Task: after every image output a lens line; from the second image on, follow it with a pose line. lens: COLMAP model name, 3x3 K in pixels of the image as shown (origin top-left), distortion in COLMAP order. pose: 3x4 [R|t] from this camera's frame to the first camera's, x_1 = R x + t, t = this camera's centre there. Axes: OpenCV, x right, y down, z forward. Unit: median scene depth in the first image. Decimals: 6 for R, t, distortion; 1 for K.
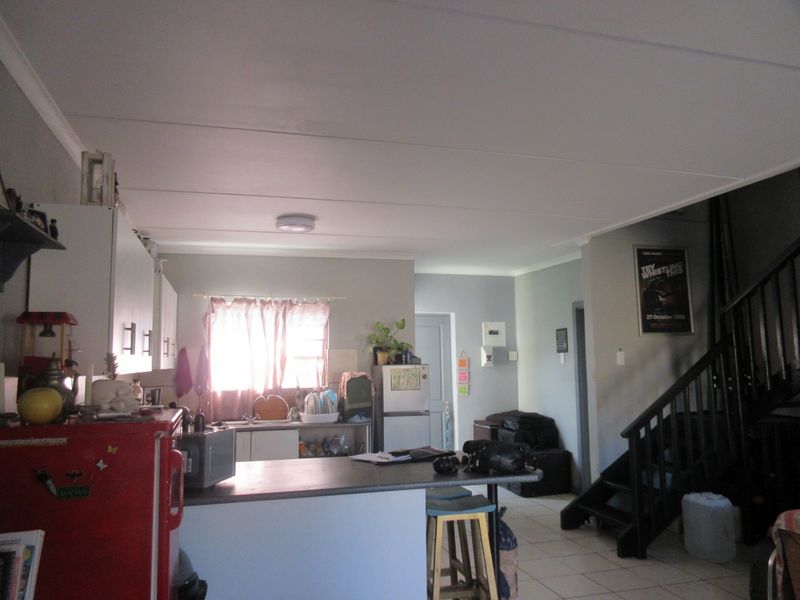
lens RADIAL K [[601.1, 0, 399.7], [0, 601.1, 296.2], [0, 0, 1]] dist [-0.002641, 0.010469]
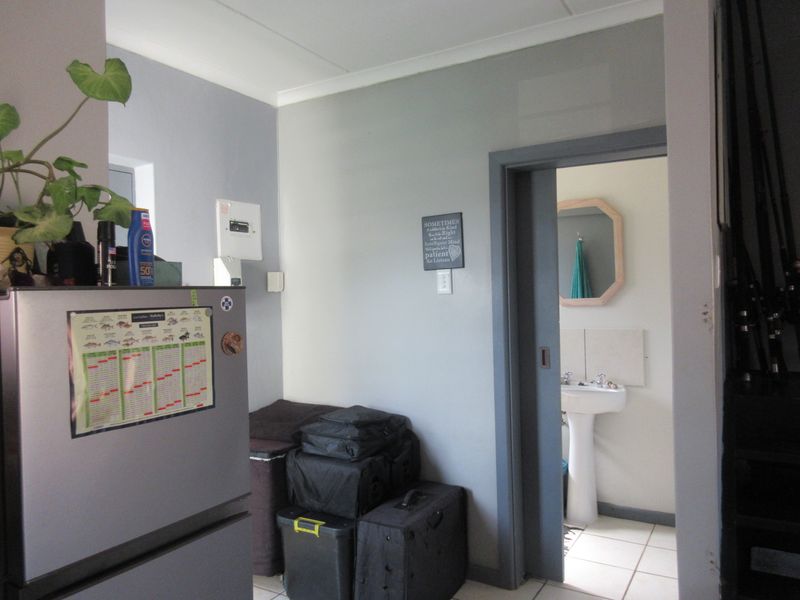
lens RADIAL K [[601.1, 0, 398.3], [0, 601.1, 296.7], [0, 0, 1]] dist [-0.002641, 0.010469]
pose [[0.747595, -0.006978, 0.664118, -0.043470], [-0.052537, 0.996190, 0.069608, 0.076207], [-0.662073, -0.086929, 0.744381, 0.617806]]
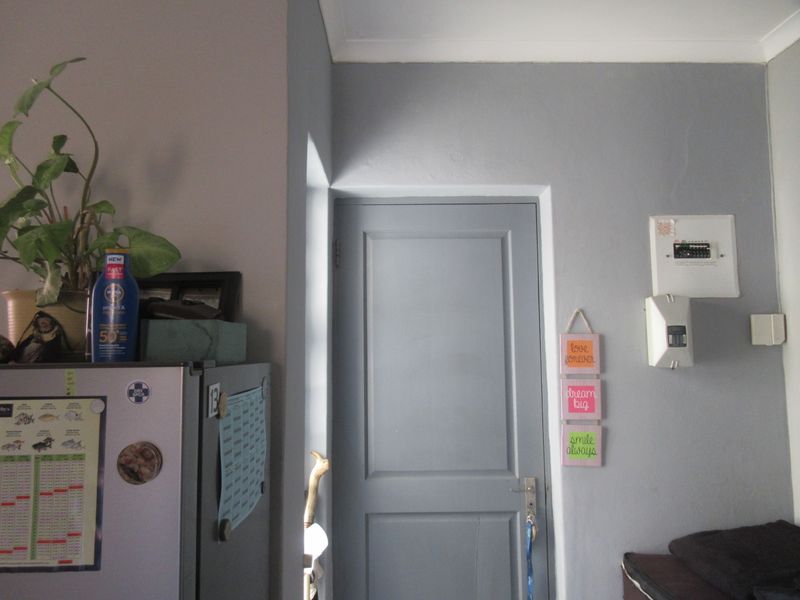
lens RADIAL K [[601.1, 0, 392.3], [0, 601.1, 292.6], [0, 0, 1]] dist [-0.002641, 0.010469]
pose [[0.959435, -0.021404, -0.281115, 0.100021], [0.025765, 0.999598, 0.011828, 0.075697], [0.280749, -0.018591, 0.959601, 0.690688]]
